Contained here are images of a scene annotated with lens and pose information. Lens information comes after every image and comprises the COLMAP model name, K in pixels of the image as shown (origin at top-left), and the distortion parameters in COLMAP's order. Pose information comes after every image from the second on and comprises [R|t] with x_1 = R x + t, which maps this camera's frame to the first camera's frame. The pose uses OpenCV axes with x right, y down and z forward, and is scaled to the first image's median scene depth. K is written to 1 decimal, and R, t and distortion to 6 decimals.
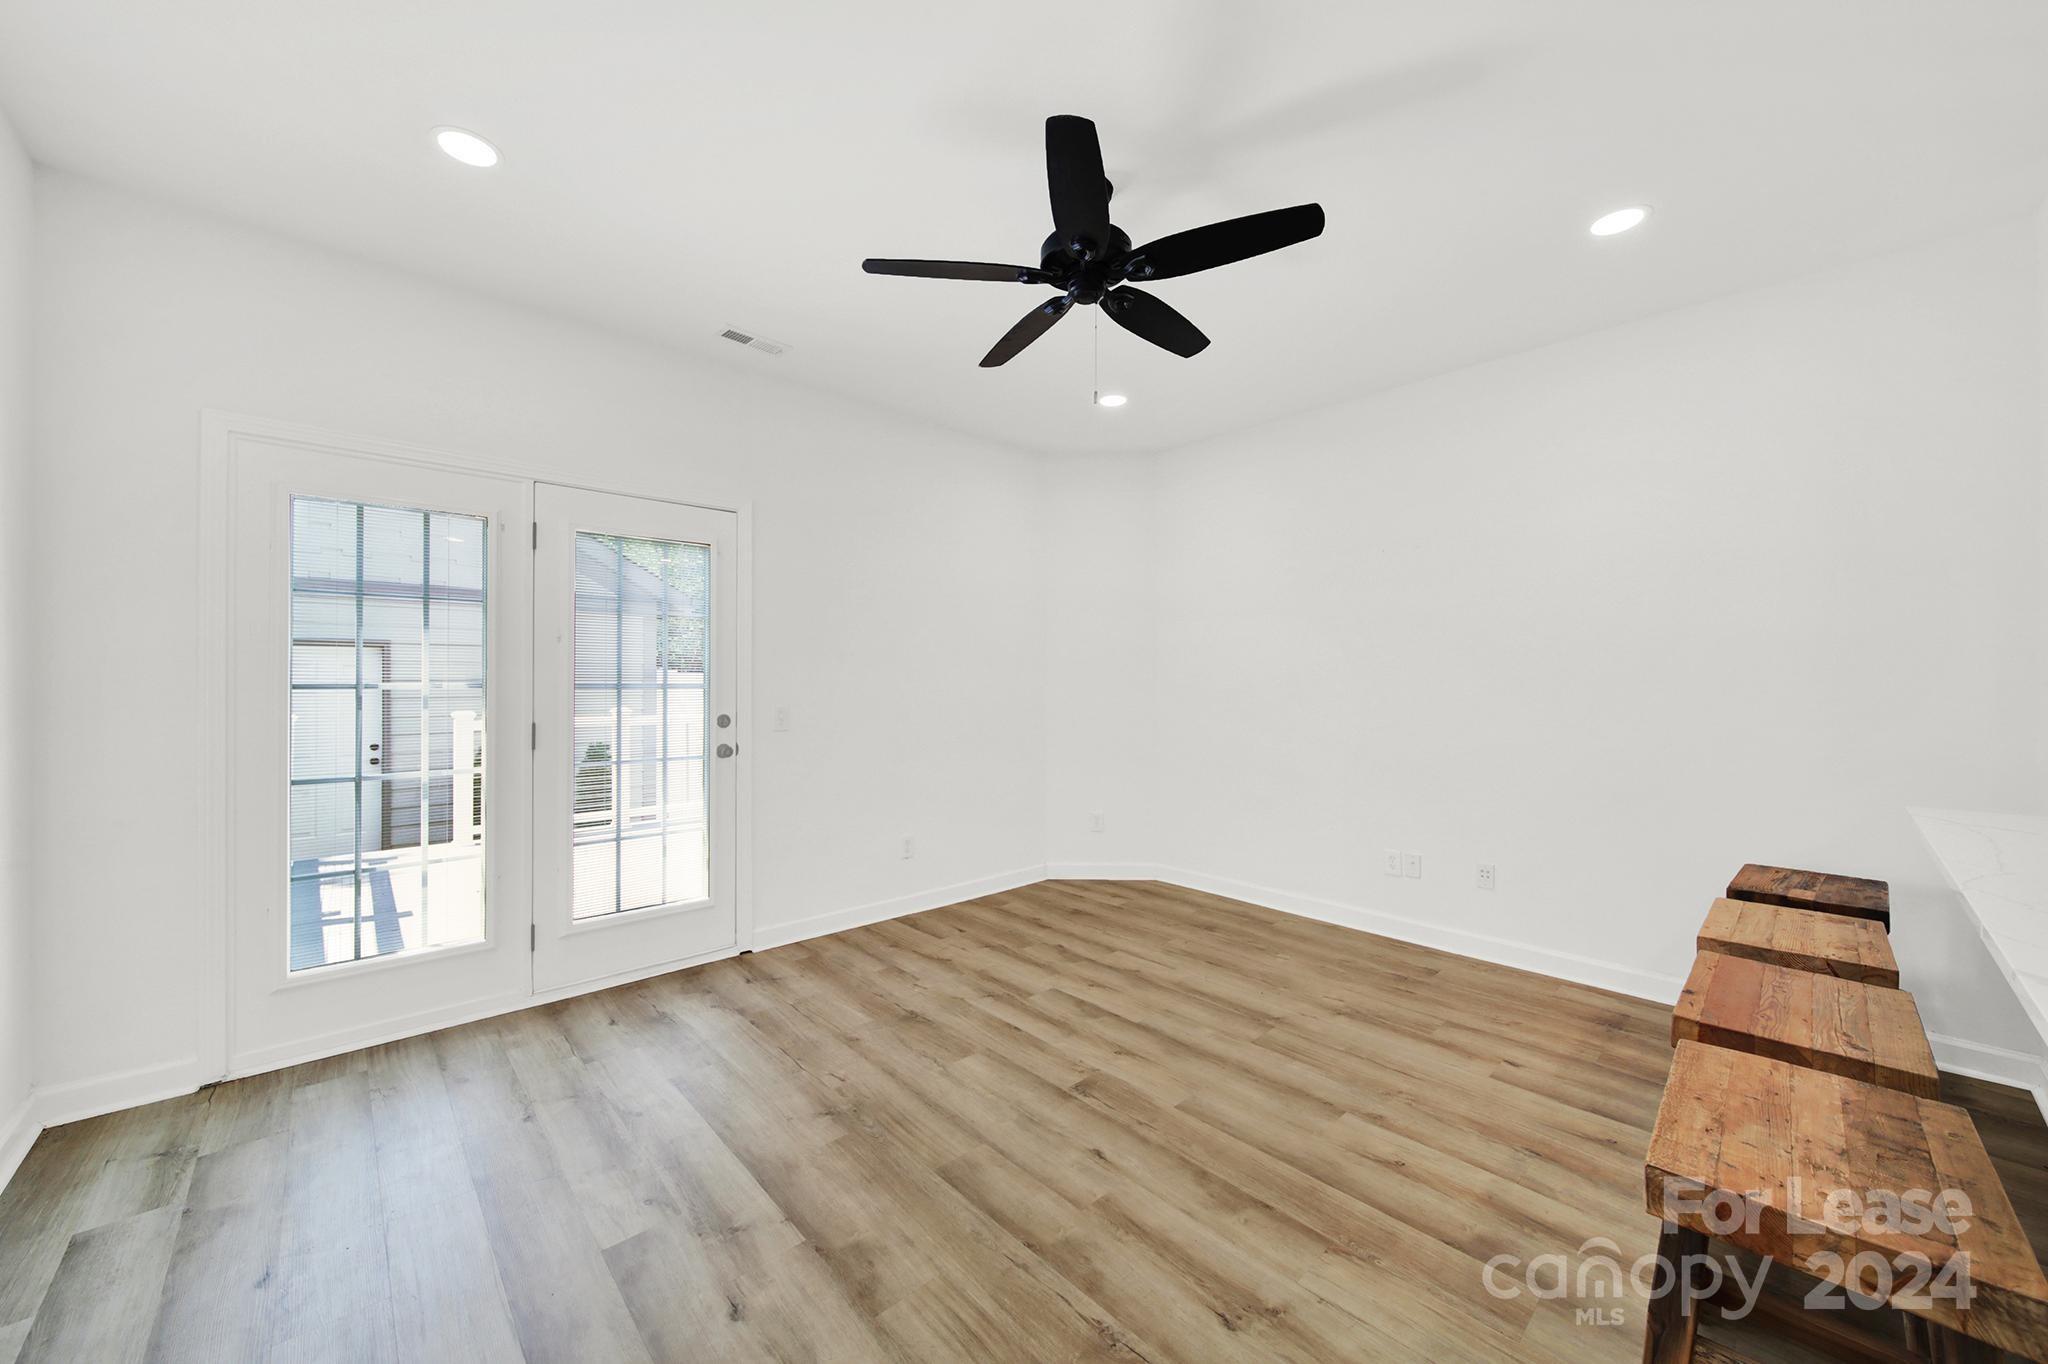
lens RADIAL K [[751.6, 0, 1025.7], [0, 751.6, 675.1], [0, 0, 1]] dist [0.001064, -0.001233]
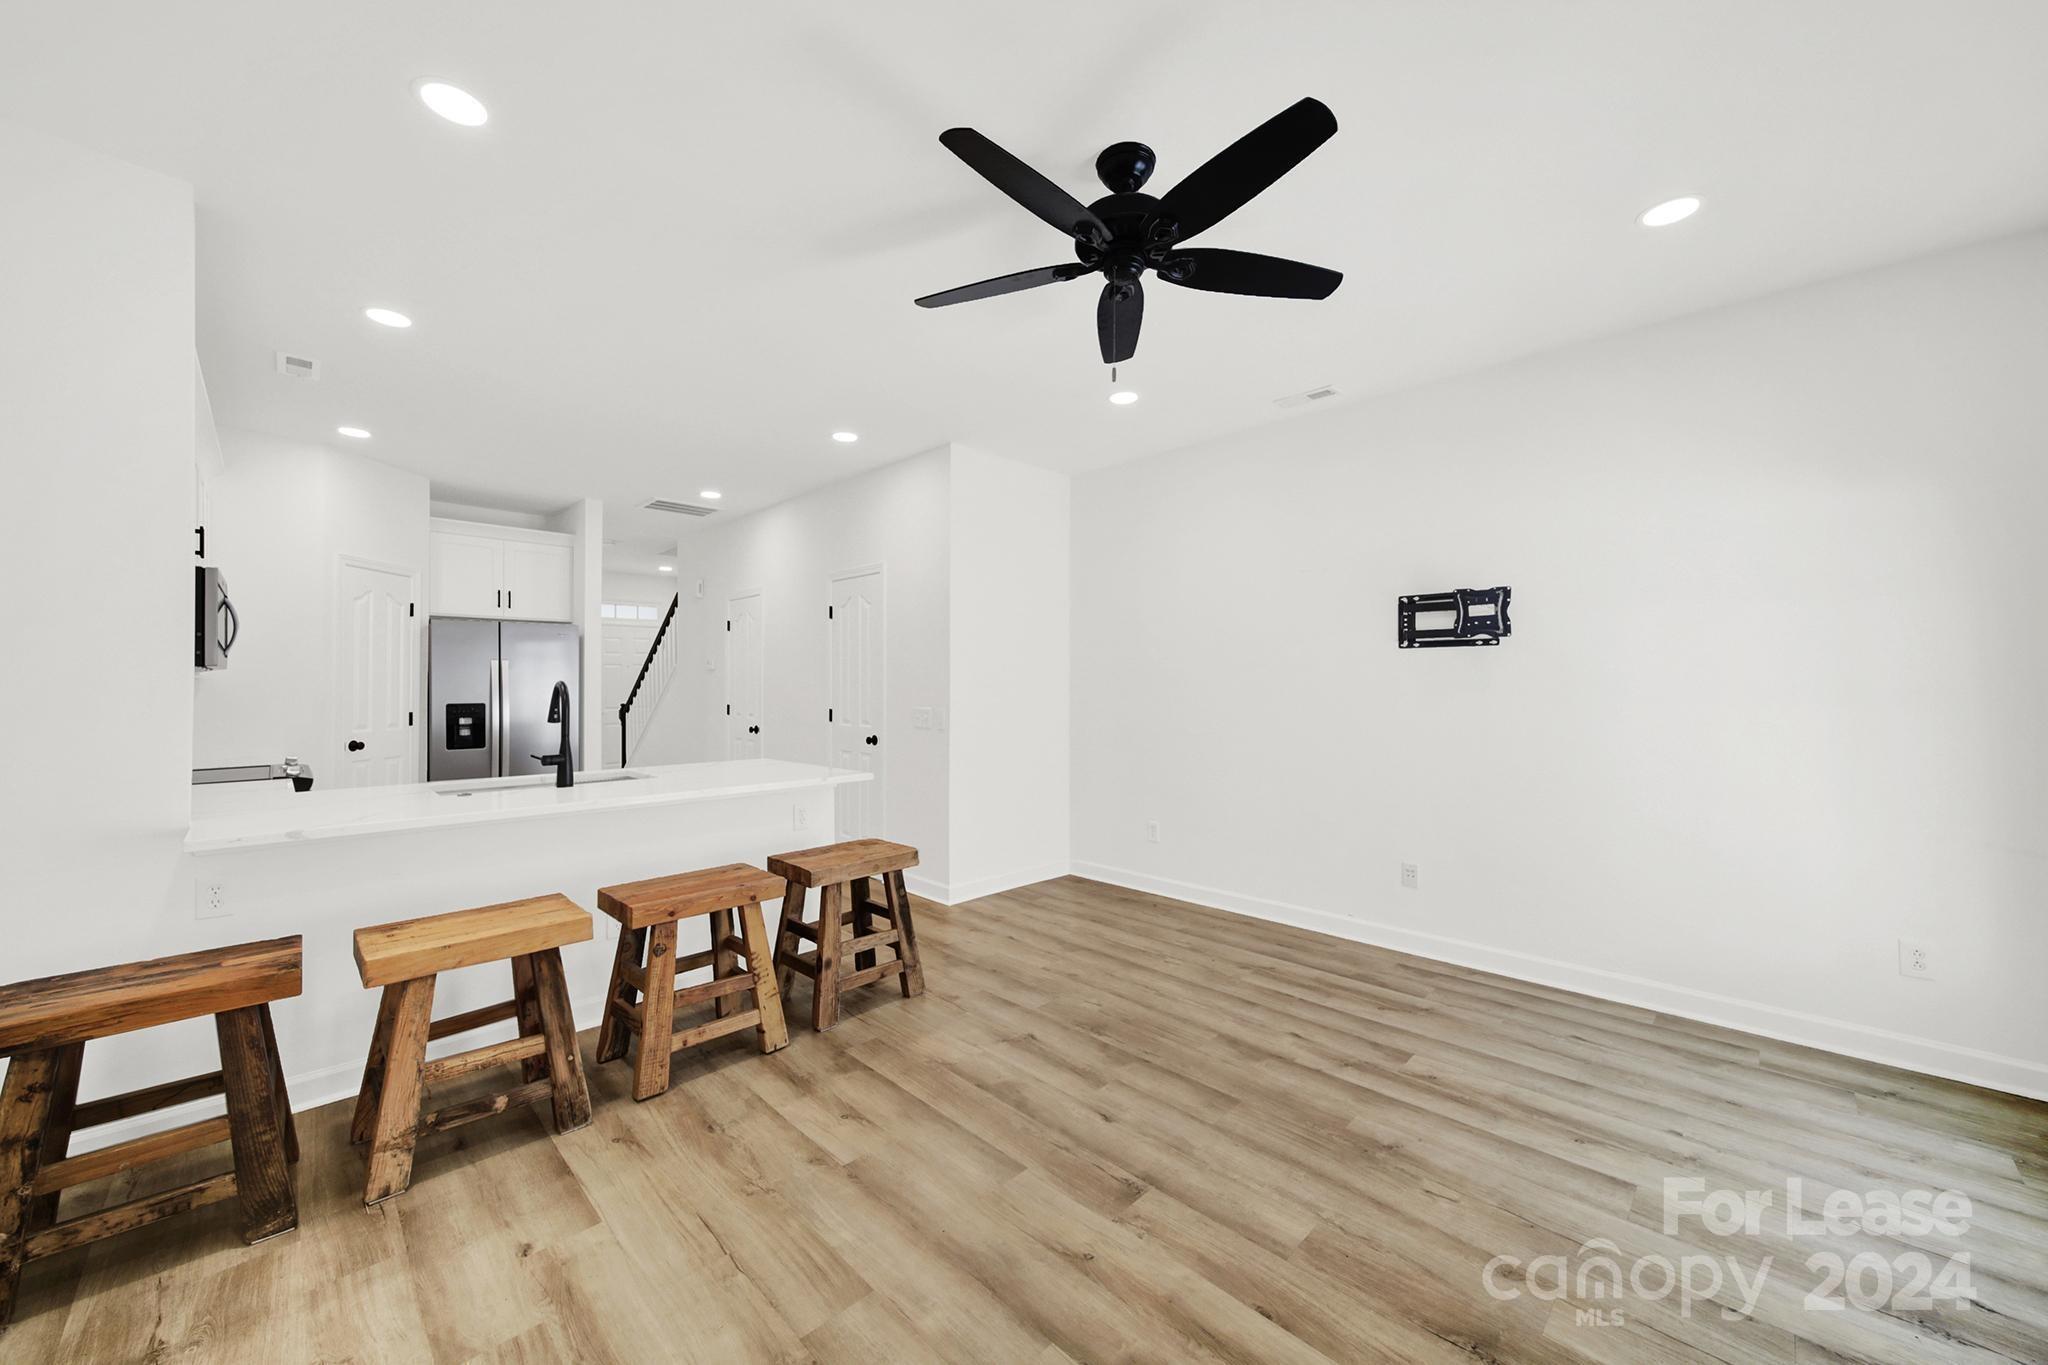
lens RADIAL K [[751.6, 0, 1043.2], [0, 751.6, 683.4], [0, 0, 1]] dist [0.001064, -0.001233]
pose [[-0.998375, 0.001376, -0.056973, 0.212437], [0.001788, 0.999973, -0.007175, -0.001945], [0.056961, -0.007265, -0.998350, 1.770286]]
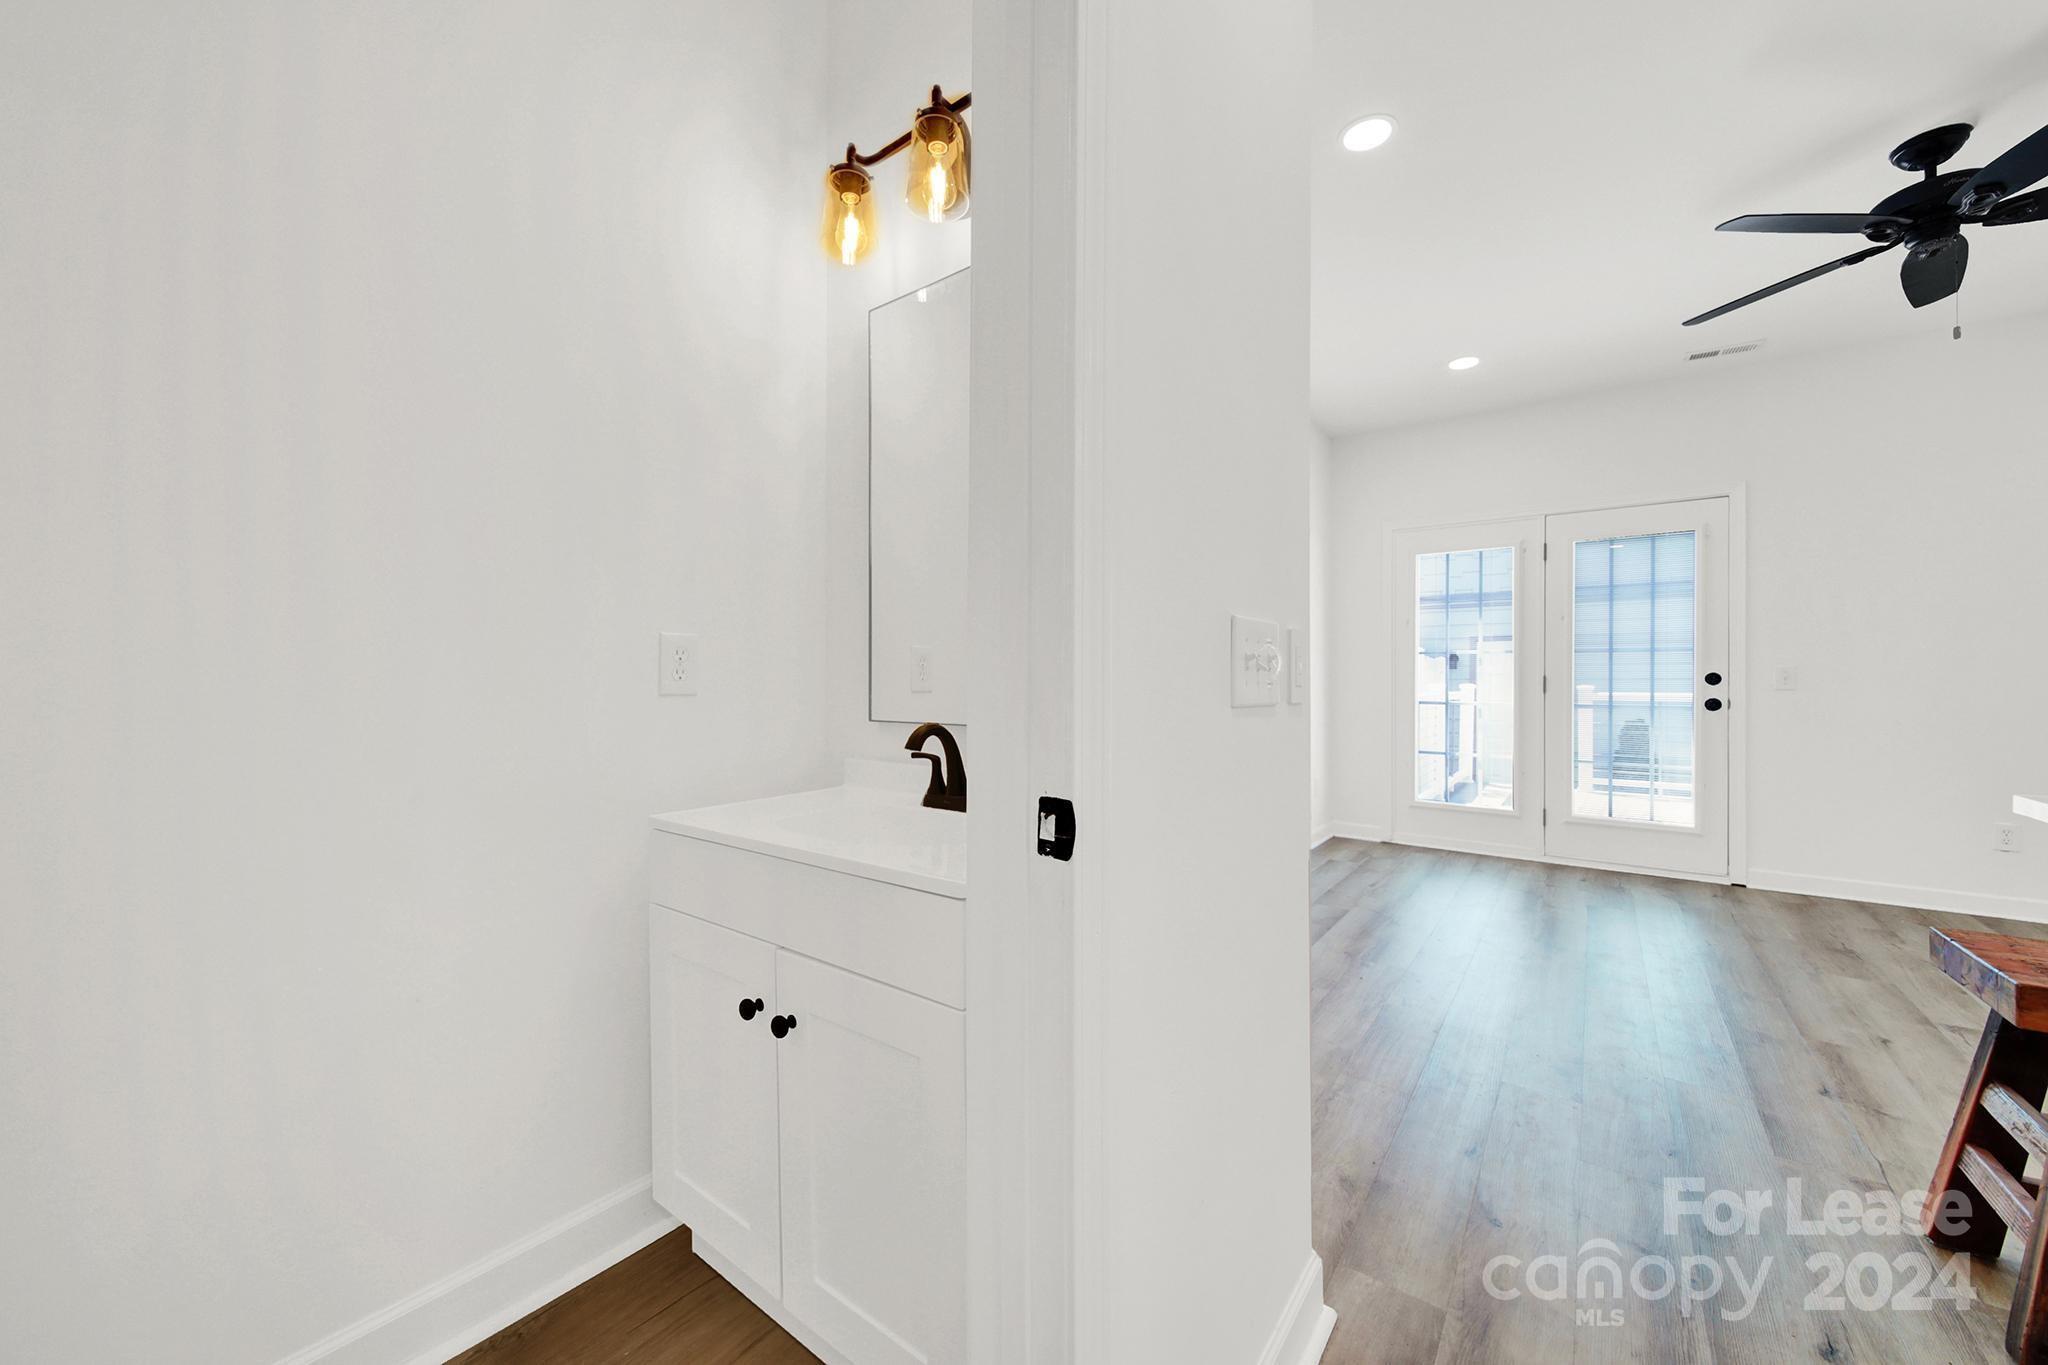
lens RADIAL K [[751.6, 0, 1011.4], [0, 751.6, 688.4], [0, 0, 1]] dist [0.001064, -0.001233]
pose [[0.164723, 0.012150, -0.986265, 0.813796], [0.003639, 0.999910, 0.012926, 0.080332], [0.986333, -0.005718, 0.164664, -0.381283]]
